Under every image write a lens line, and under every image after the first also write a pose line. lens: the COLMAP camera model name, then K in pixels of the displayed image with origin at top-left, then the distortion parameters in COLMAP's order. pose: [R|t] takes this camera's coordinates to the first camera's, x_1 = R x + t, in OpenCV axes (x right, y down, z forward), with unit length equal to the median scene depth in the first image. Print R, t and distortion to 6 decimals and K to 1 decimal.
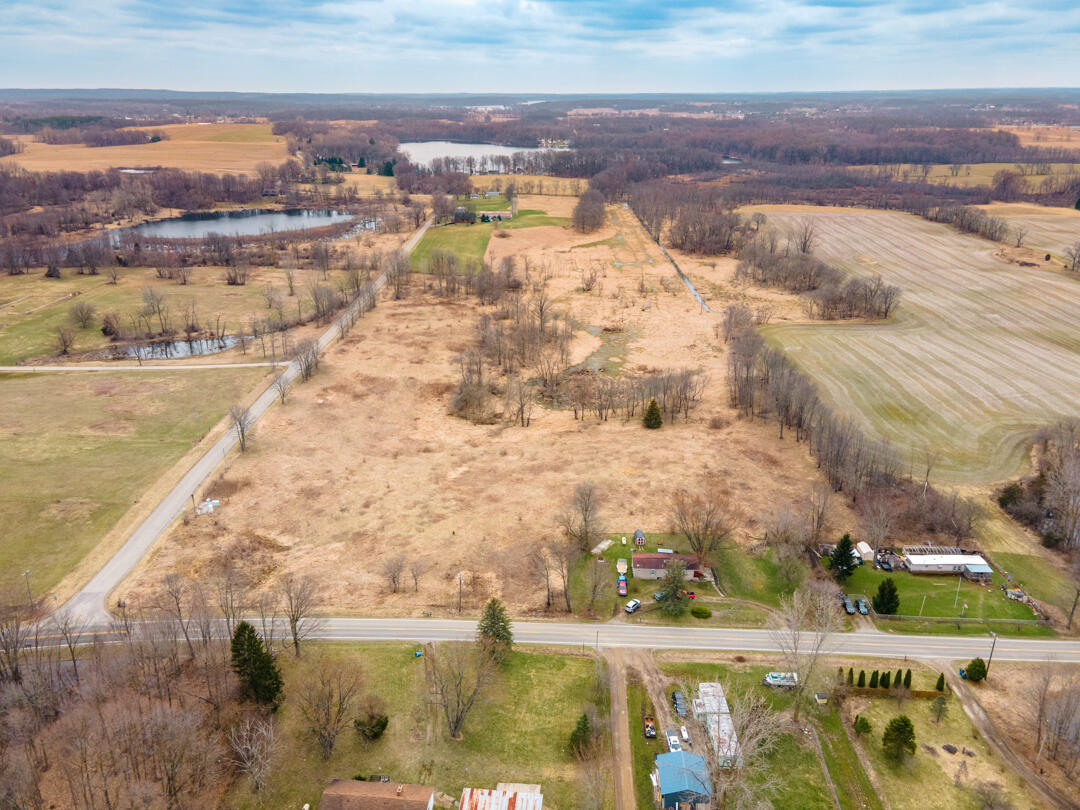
lens RADIAL K [[794.1, 0, 540.0], [0, 794.1, 405.0], [0, 0, 1]] dist [0.040832, 0.004228]
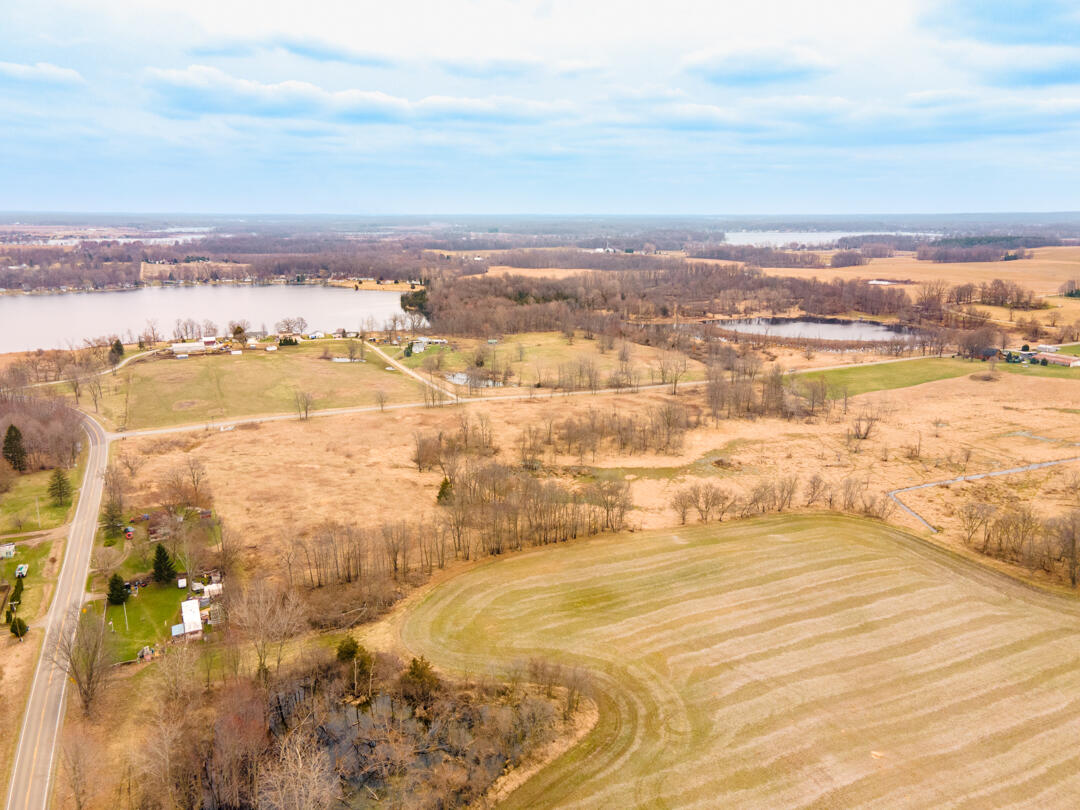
lens RADIAL K [[809.7, 0, 540.0], [0, 809.7, 405.0], [0, 0, 1]] dist [0.031324, 0.010619]
pose [[0.421215, 0.211446, -0.881969, 0.867505], [-0.333298, 0.940488, 0.066298, -0.163232], [0.843499, 0.266032, 0.466622, 0.435201]]
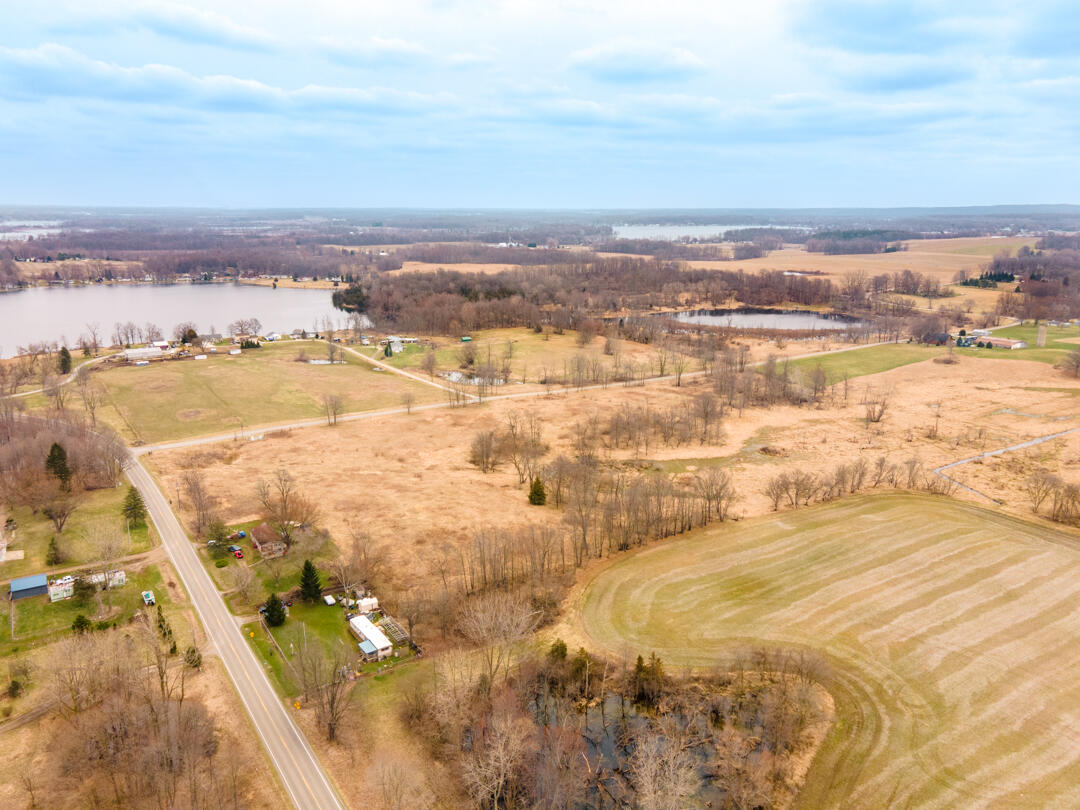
lens RADIAL K [[820.5, 0, 543.9], [0, 820.5, 391.7], [0, 0, 1]] dist [0.013458, 0.059099]
pose [[0.558539, 0.185043, -0.808575, 0.770460], [-0.305372, 0.952207, 0.006971, -0.095844], [0.771221, 0.243023, 0.588352, 0.254780]]
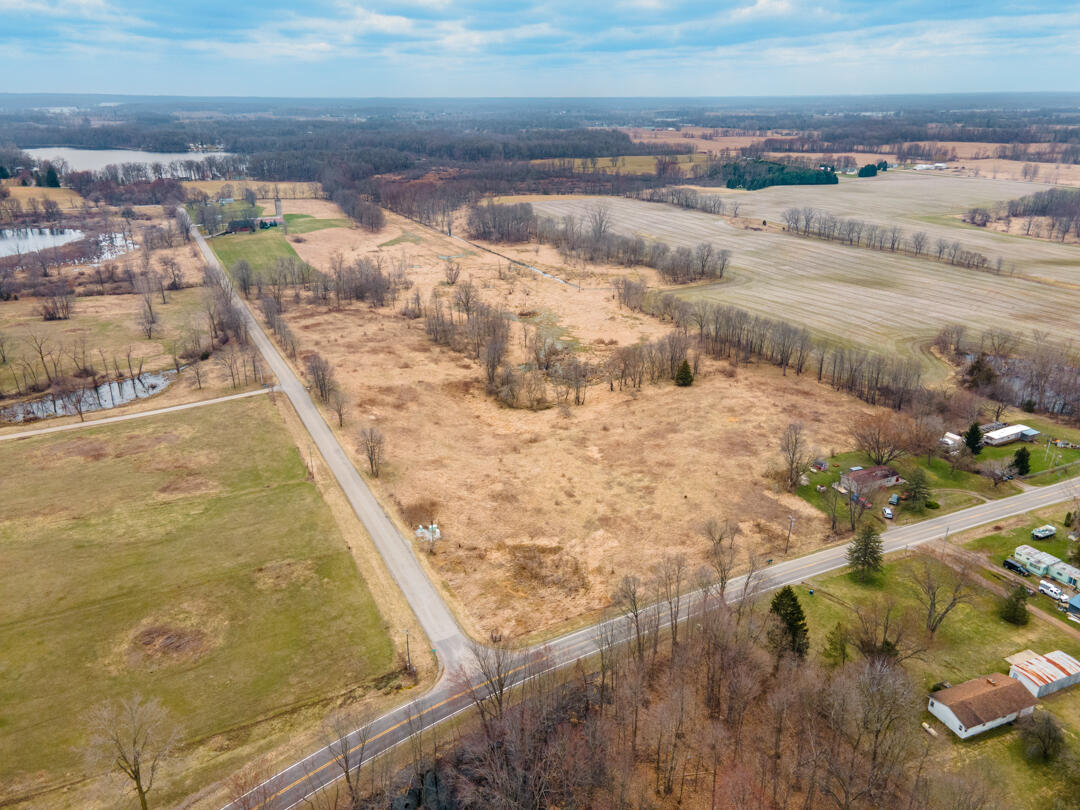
lens RADIAL K [[767.3, 0, 536.0], [0, 767.3, 408.5], [0, 0, 1]] dist [0.049514, 0.005910]
pose [[0.887936, -0.173530, 0.425978, -0.390814], [0.169603, 0.984369, 0.047469, -0.020099], [-0.427557, 0.030097, 0.903487, 0.090821]]
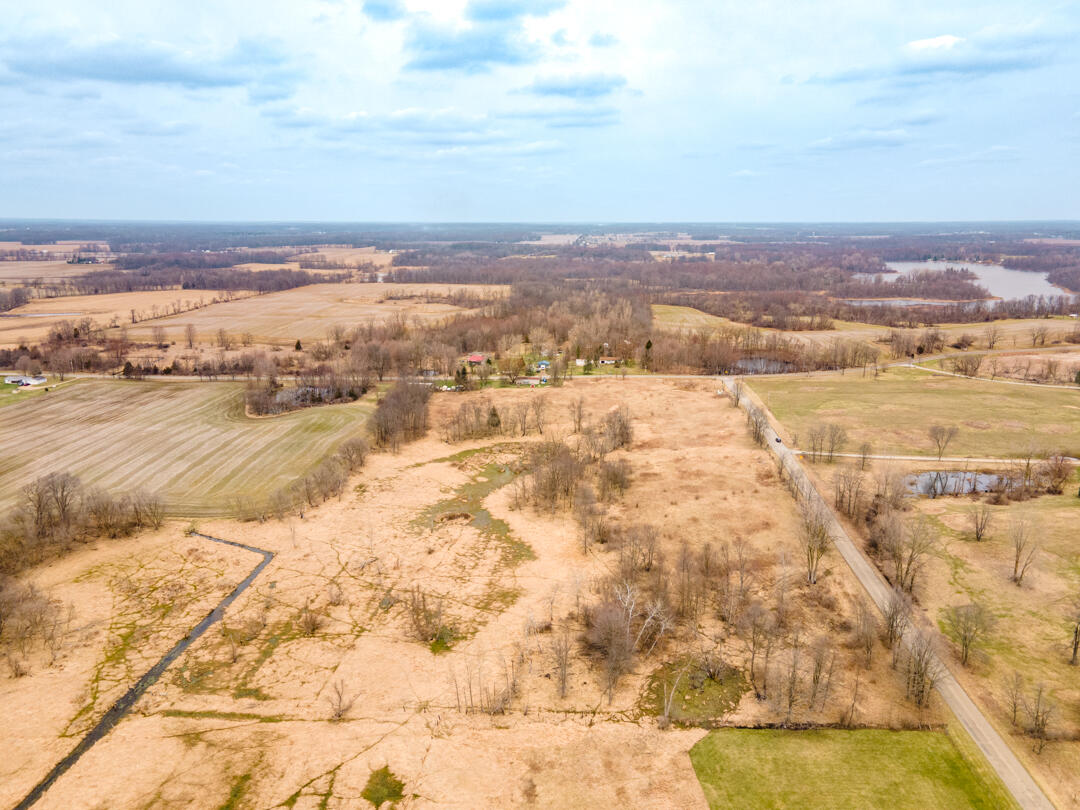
lens RADIAL K [[820.5, 0, 543.9], [0, 820.5, 391.7], [0, 0, 1]] dist [0.013458, 0.059099]
pose [[-0.997703, -0.015255, 0.066005, -0.043073], [0.023988, 0.831641, 0.554795, -0.685460], [-0.063356, 0.555104, -0.829364, 1.739214]]
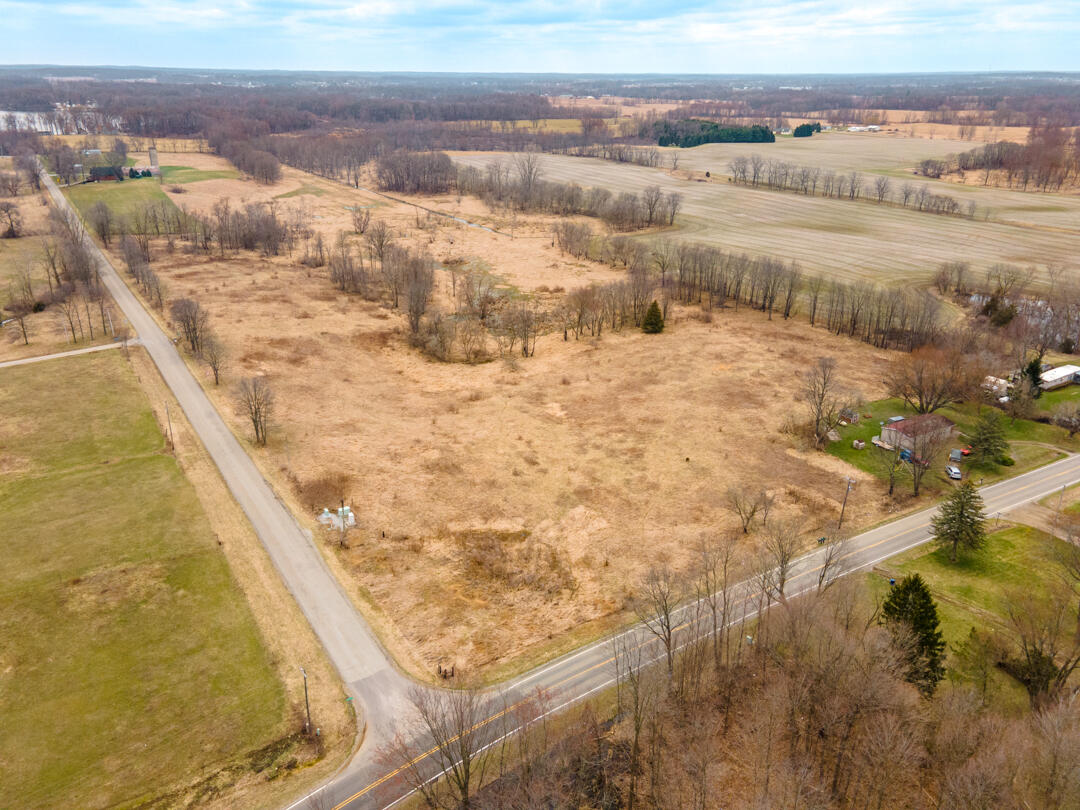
lens RADIAL K [[800.7, 0, 513.8], [0, 800.7, 401.1], [0, 0, 1]] dist [0.023013, 0.060422]
pose [[0.848565, -0.194740, 0.491948, -0.353181], [0.187188, 0.980163, 0.065119, 0.011980], [-0.494871, 0.036829, 0.868186, 0.223096]]
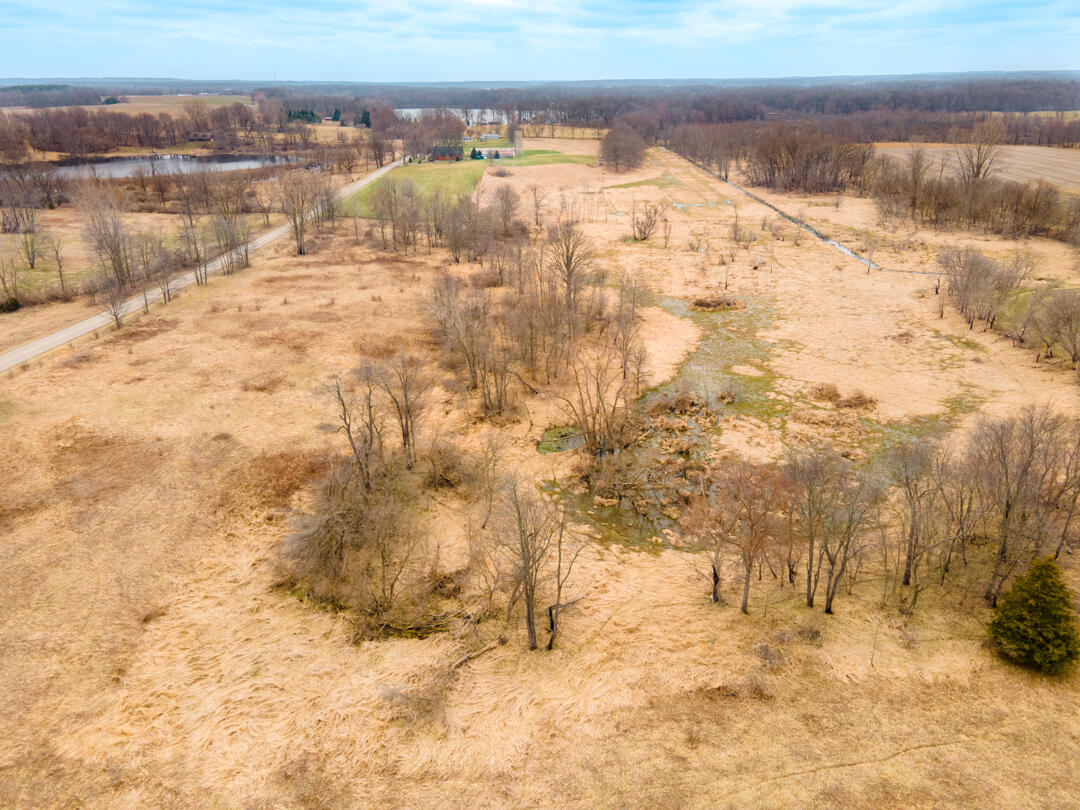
lens RADIAL K [[774.8, 0, 555.2], [0, 774.8, 405.4], [0, 0, 1]] dist [0.022107, 0.004390]
pose [[0.999909, -0.011945, 0.006335, -0.011456], [0.011810, 0.999711, 0.020957, -0.047952], [-0.006583, -0.020880, 0.999760, 0.576171]]
